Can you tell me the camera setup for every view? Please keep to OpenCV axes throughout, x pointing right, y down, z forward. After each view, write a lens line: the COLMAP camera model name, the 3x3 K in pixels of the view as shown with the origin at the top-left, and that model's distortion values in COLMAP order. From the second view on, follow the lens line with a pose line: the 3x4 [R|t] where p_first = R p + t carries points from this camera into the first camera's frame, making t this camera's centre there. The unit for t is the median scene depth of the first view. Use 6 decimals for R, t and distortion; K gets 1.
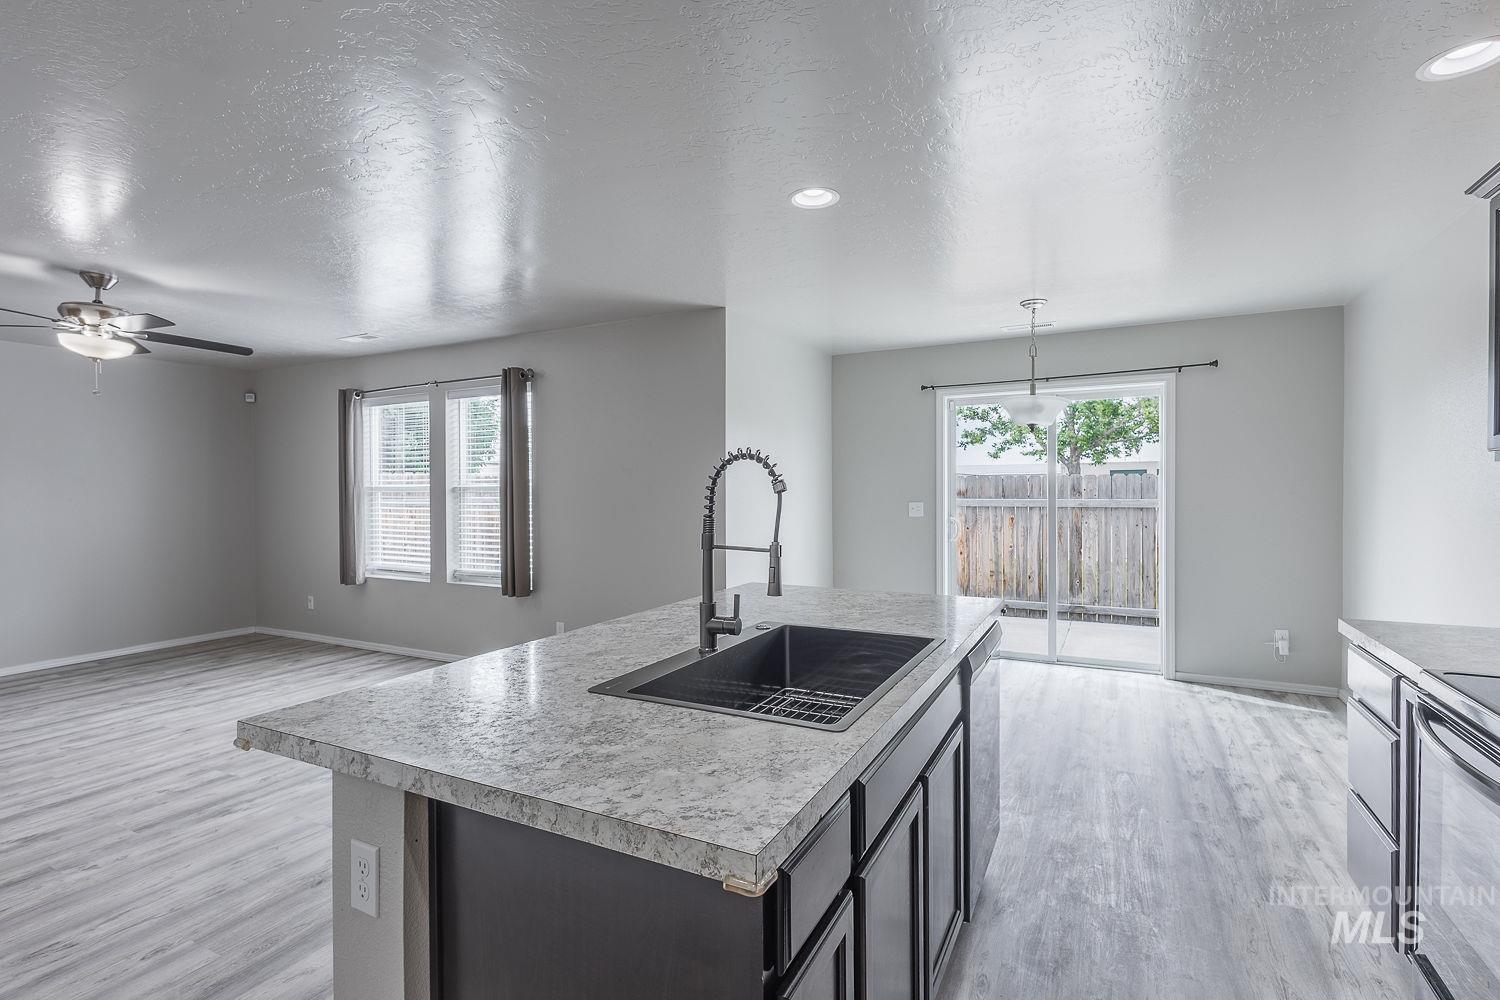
lens RADIAL K [[699.9, 0, 749.1], [0, 699.9, 495.9], [0, 0, 1]] dist [0.007110, -0.000587]
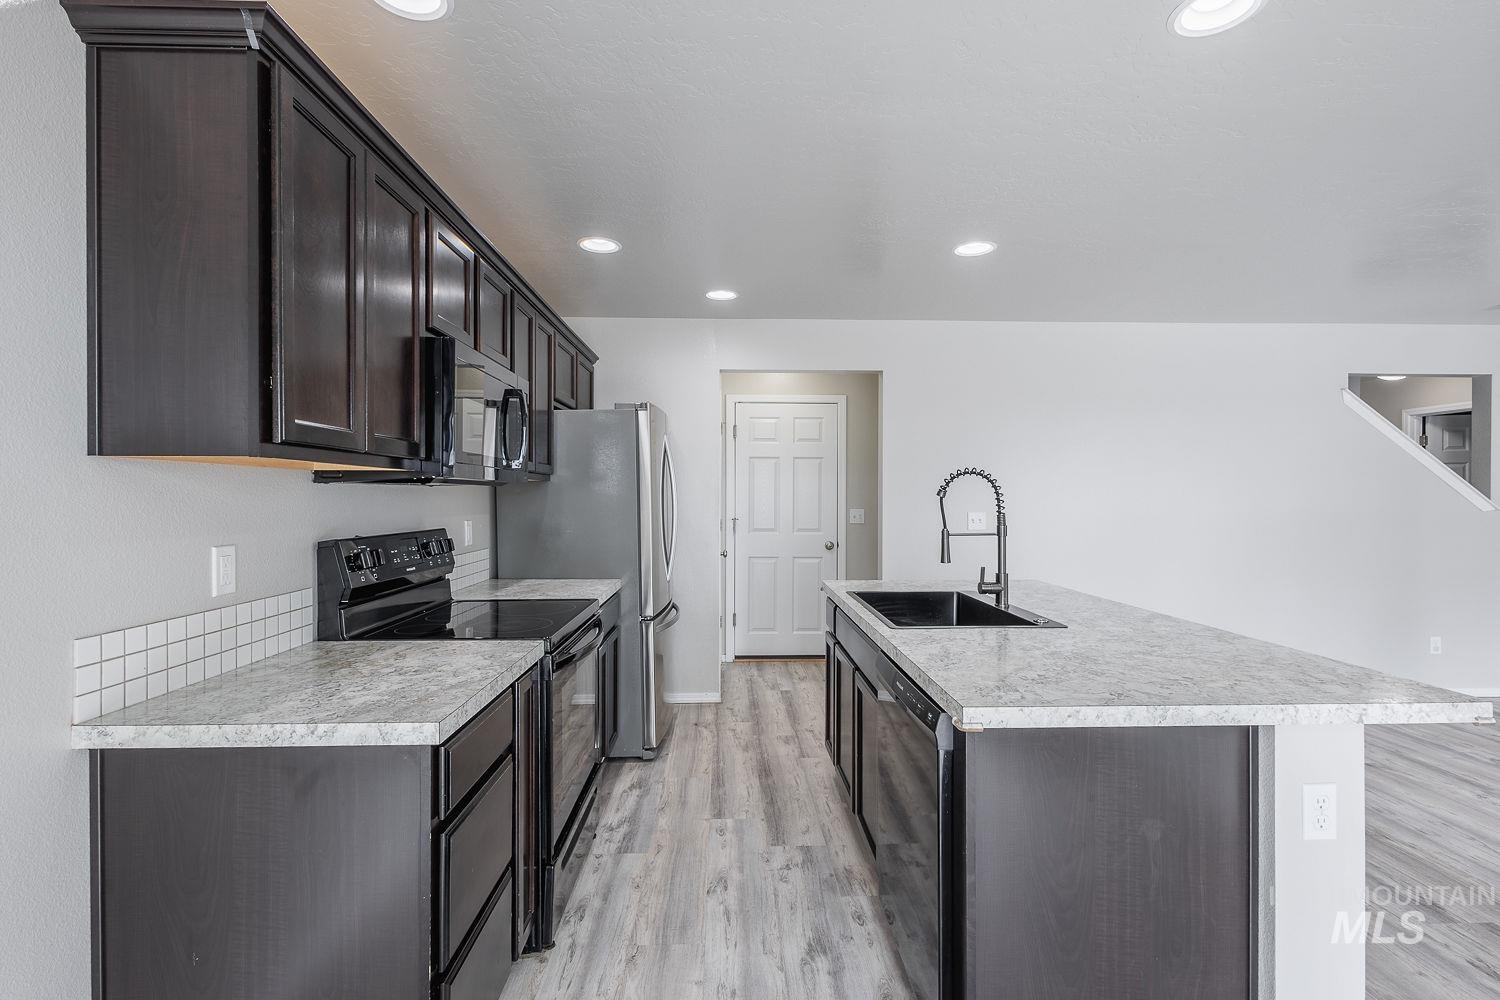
lens RADIAL K [[704.5, 0, 749.7], [0, 704.5, 497.9], [0, 0, 1]] dist [0.005898, -0.000771]
pose [[-0.871387, 0.006902, -0.490548, 0.546523], [-0.000098, 0.999899, 0.014244, -0.011721], [0.490596, 0.012460, -0.871298, 0.989537]]
